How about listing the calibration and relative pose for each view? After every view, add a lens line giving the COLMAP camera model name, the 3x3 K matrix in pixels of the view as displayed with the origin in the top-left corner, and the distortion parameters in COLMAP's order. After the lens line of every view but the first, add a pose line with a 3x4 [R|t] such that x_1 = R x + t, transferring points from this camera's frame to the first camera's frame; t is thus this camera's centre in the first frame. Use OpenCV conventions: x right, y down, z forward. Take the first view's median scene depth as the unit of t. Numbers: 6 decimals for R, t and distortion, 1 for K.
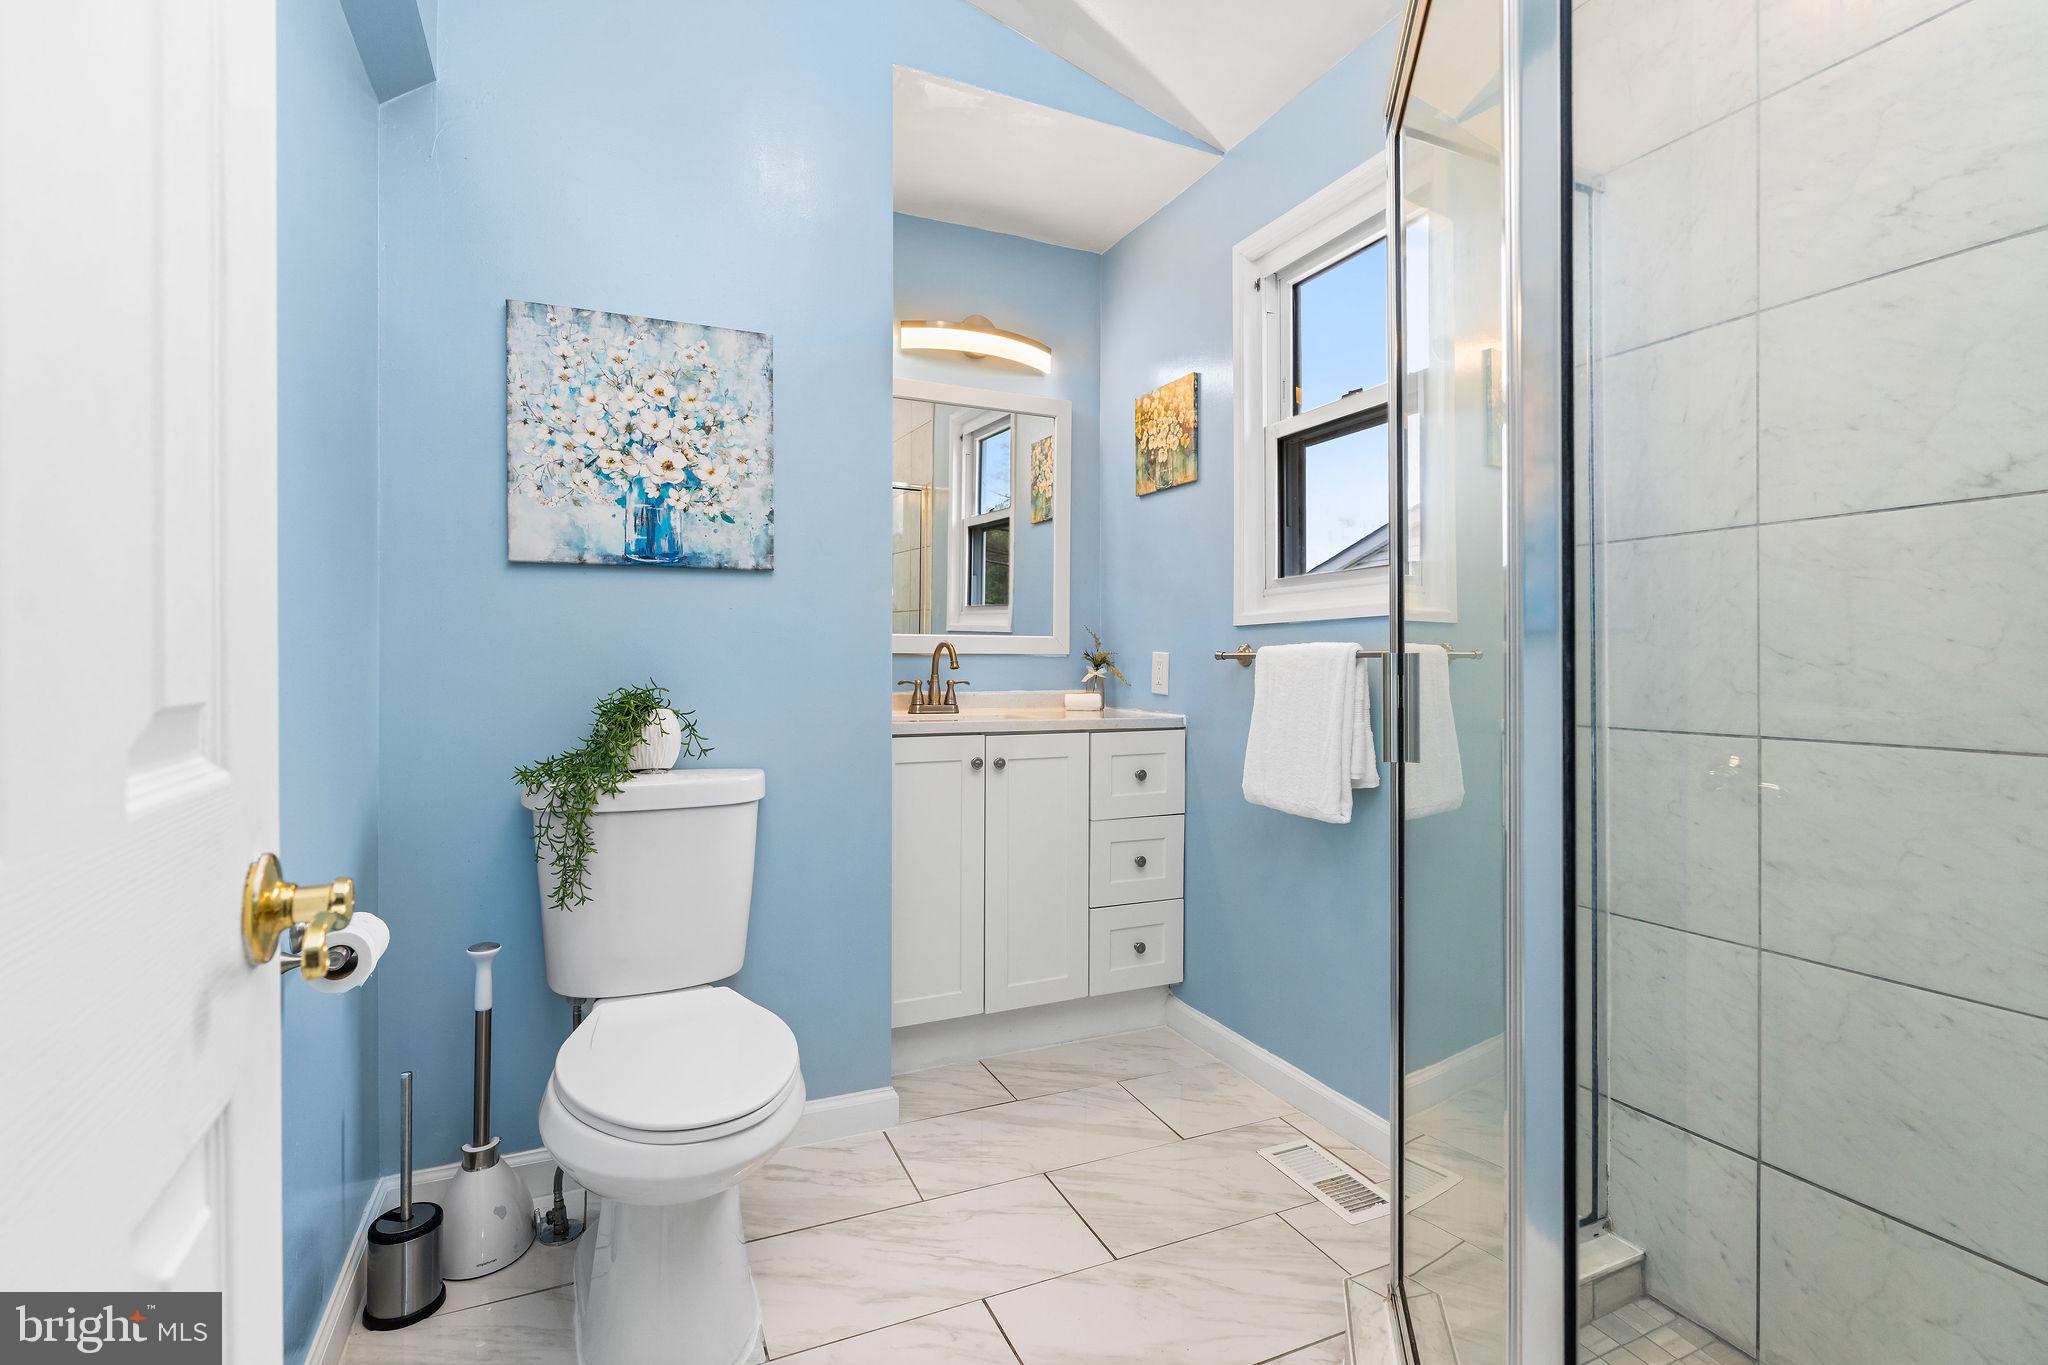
lens RADIAL K [[929.0, 0, 1014.0], [0, 929.0, 680.1], [0, 0, 1]] dist [-0.002203, 0.000290]
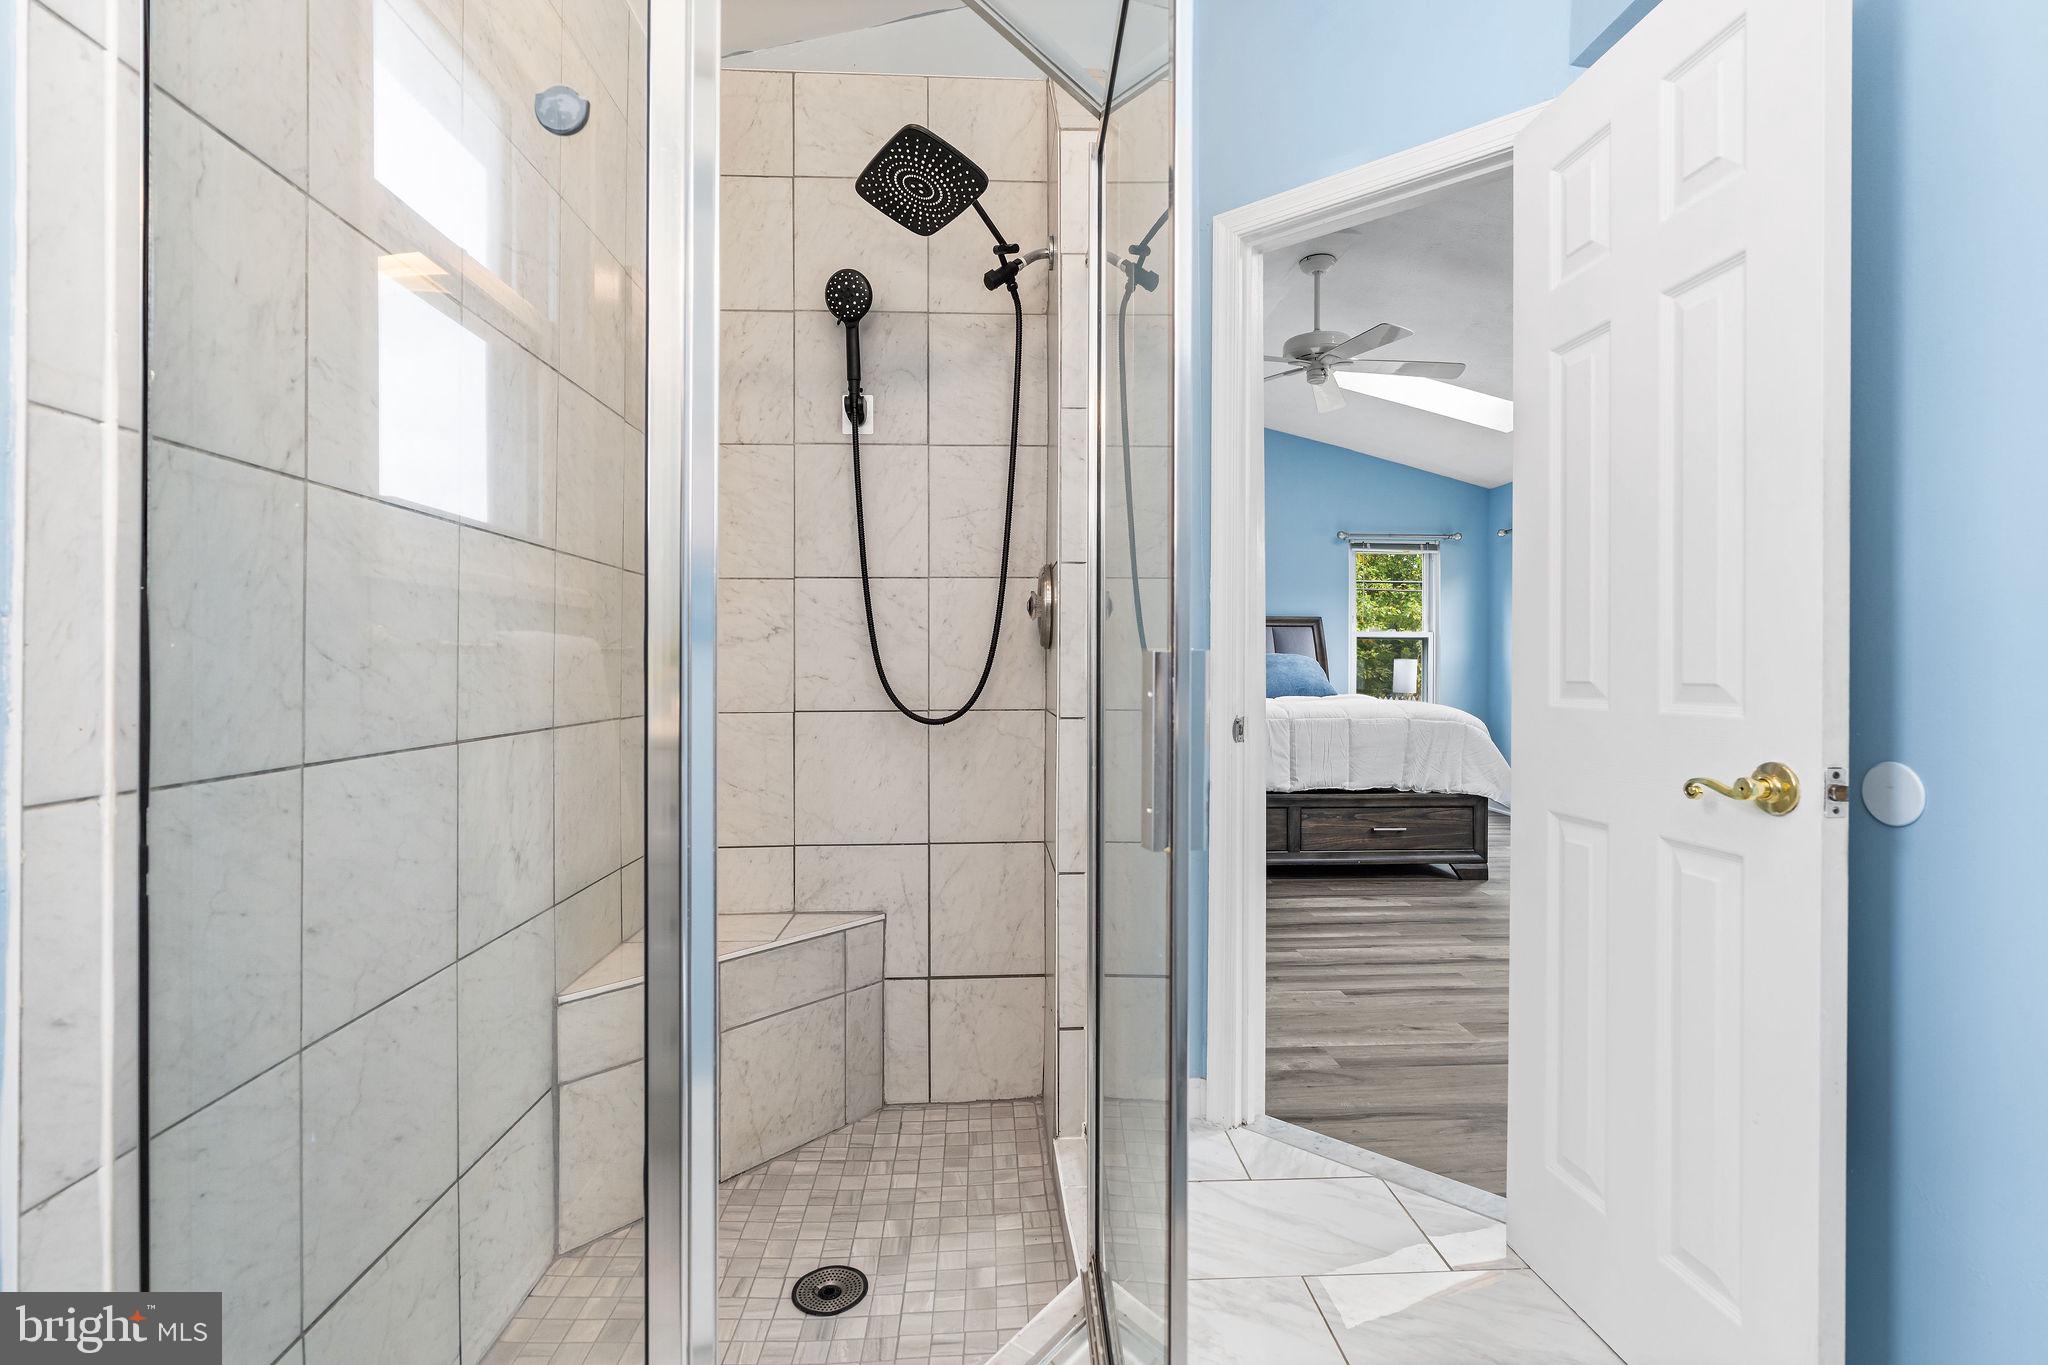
lens RADIAL K [[929.0, 0, 1014.0], [0, 929.0, 680.1], [0, 0, 1]] dist [-0.002203, 0.000290]
pose [[-0.932788, -0.000133, 0.360424, 0.001733], [0.008937, 0.999684, 0.023498, -0.009801], [-0.360313, 0.025140, -0.932492, 0.751524]]
